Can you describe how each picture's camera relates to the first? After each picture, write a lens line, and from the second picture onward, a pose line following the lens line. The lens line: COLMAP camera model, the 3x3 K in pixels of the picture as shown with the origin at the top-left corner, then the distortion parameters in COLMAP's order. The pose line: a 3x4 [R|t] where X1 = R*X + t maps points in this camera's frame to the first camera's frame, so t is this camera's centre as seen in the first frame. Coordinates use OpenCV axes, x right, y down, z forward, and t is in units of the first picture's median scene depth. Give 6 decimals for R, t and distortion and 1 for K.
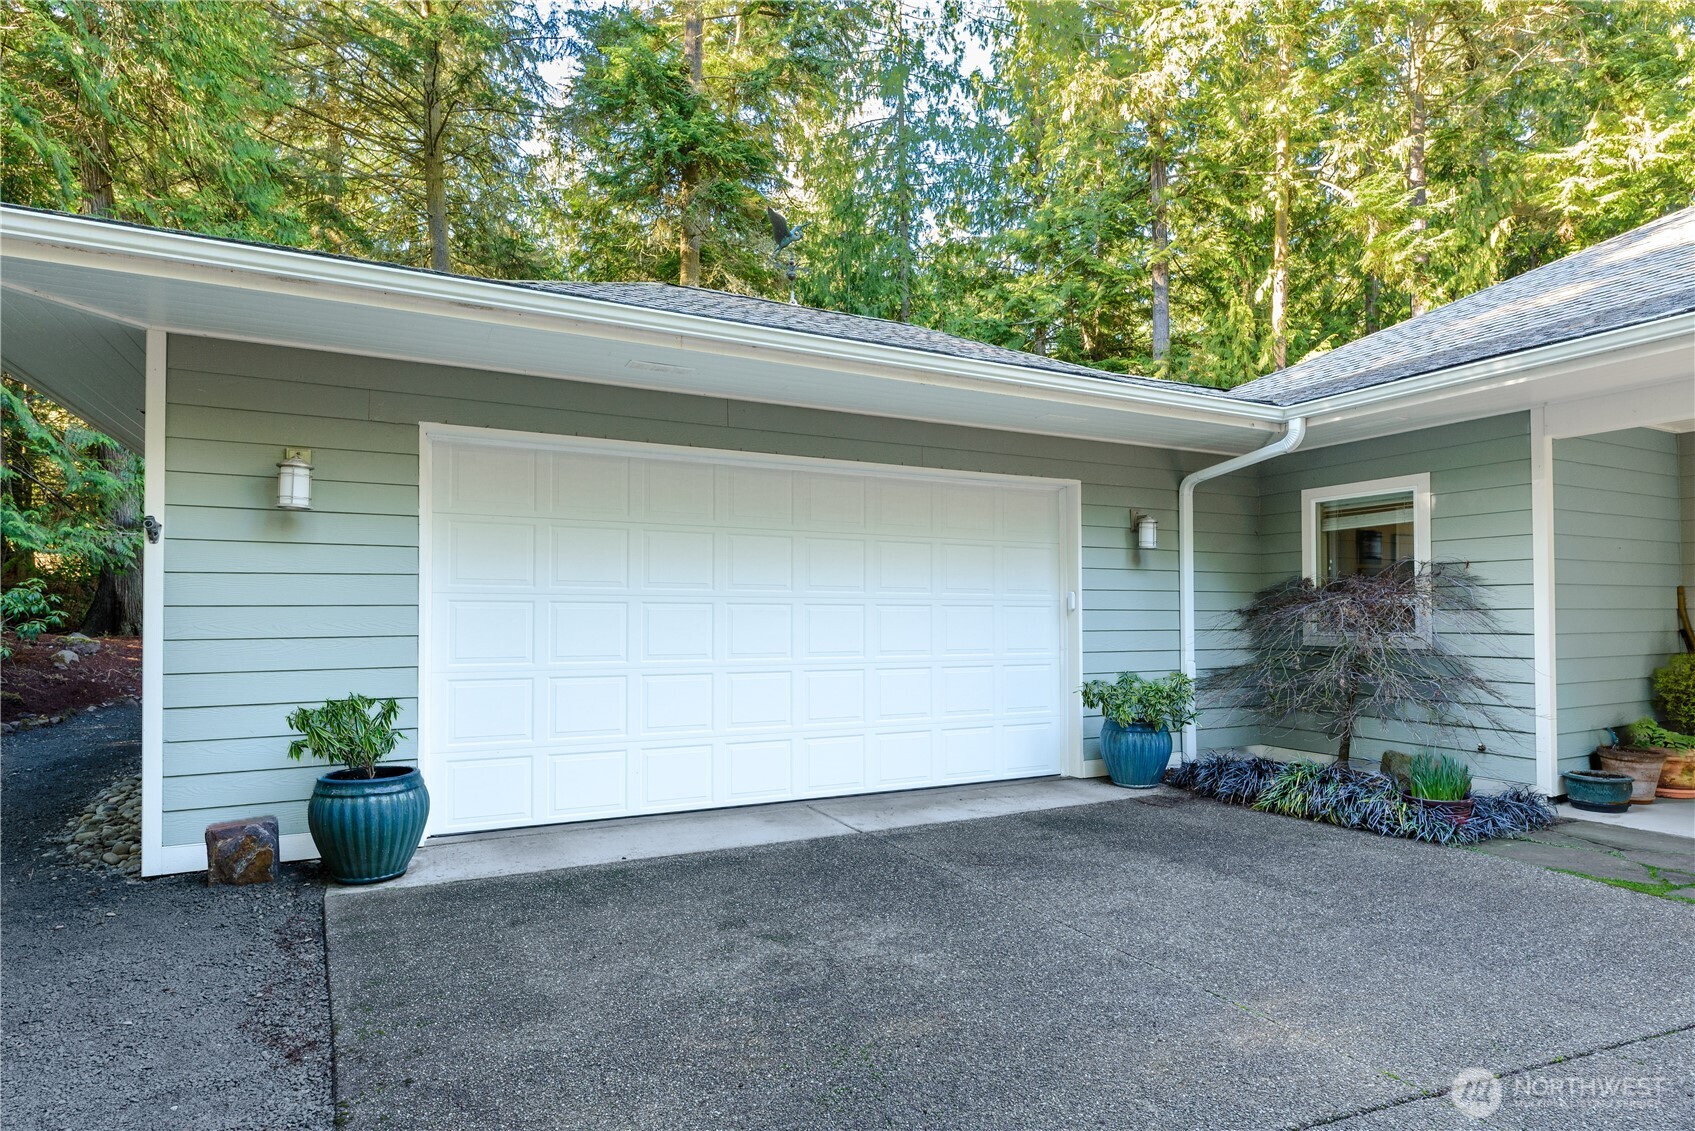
lens RADIAL K [[862.6, 0, 859.9], [0, 862.6, 609.0], [0, 0, 1]] dist [-0.005209, 0.002682]
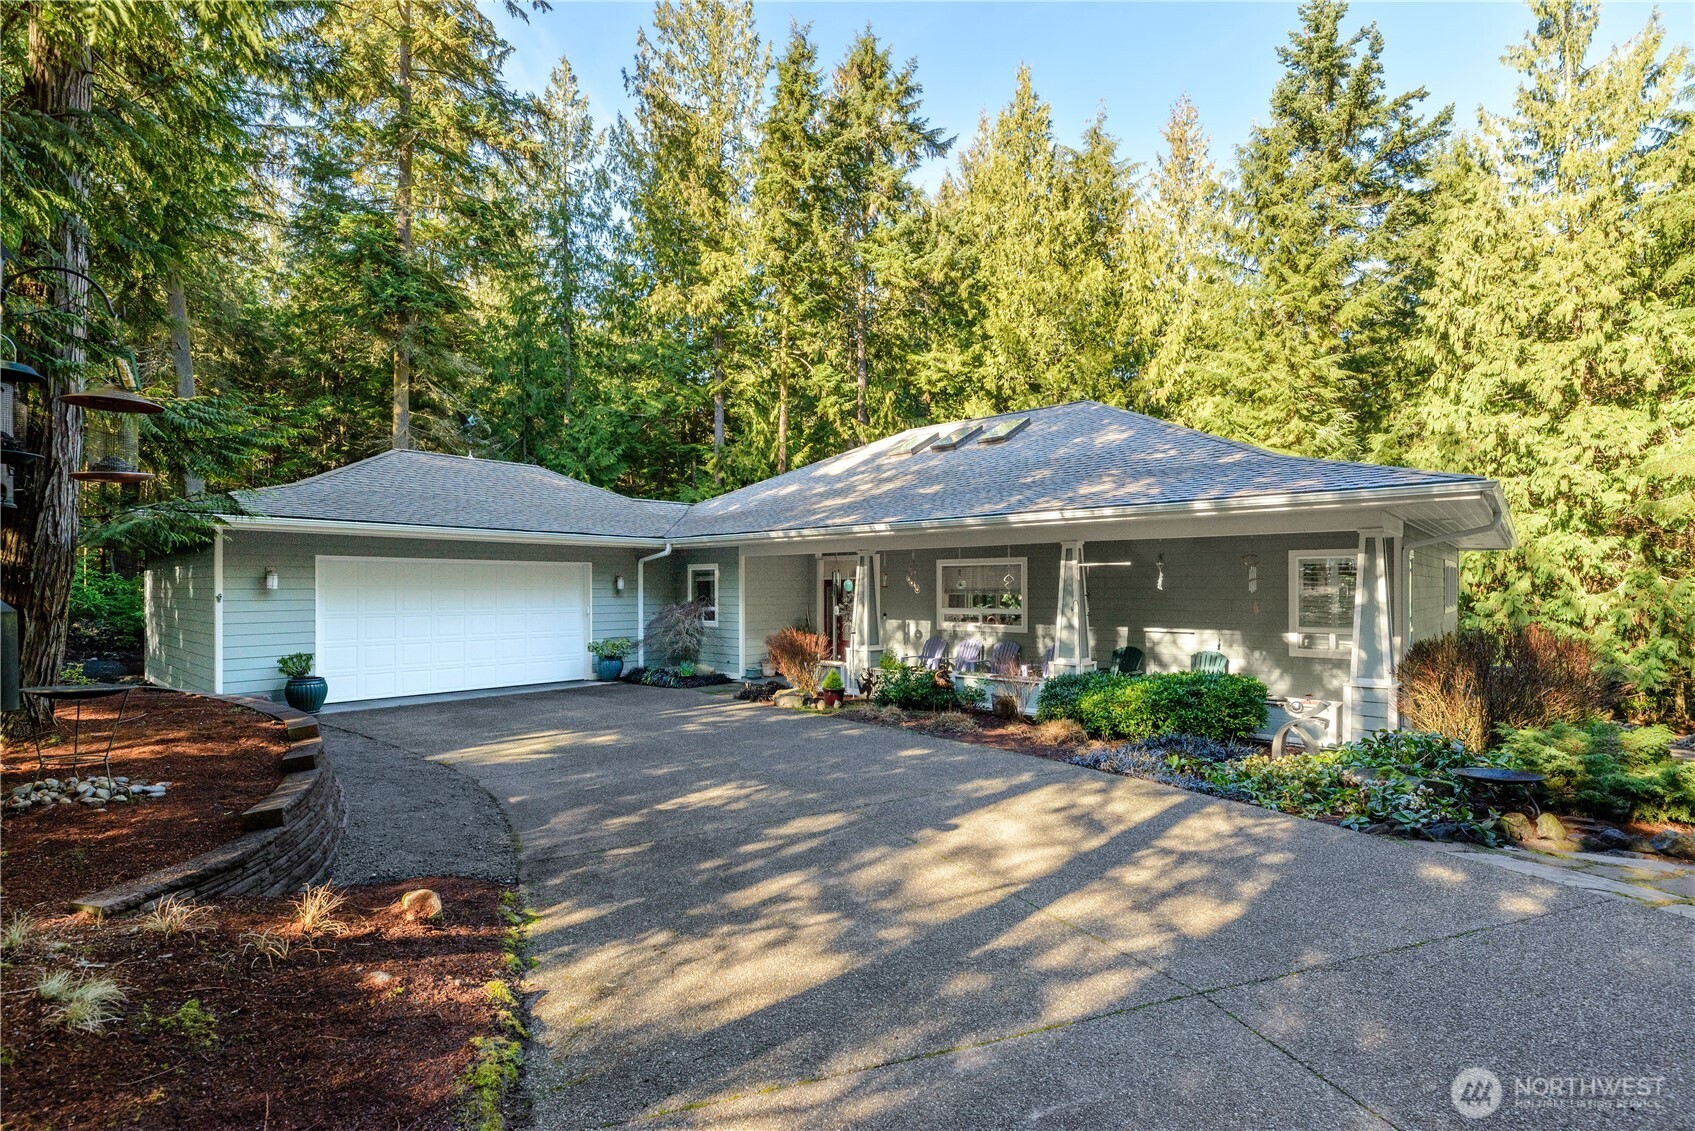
lens RADIAL K [[769.7, 0, 838.6], [0, 769.7, 582.1], [0, 0, 1]] dist [-0.005066, 0.000801]
pose [[0.941154, 0.000098, 0.337979, 0.073904], [-0.001343, 0.999993, 0.003449, -0.042375], [-0.337976, -0.003700, 0.941147, -0.578651]]
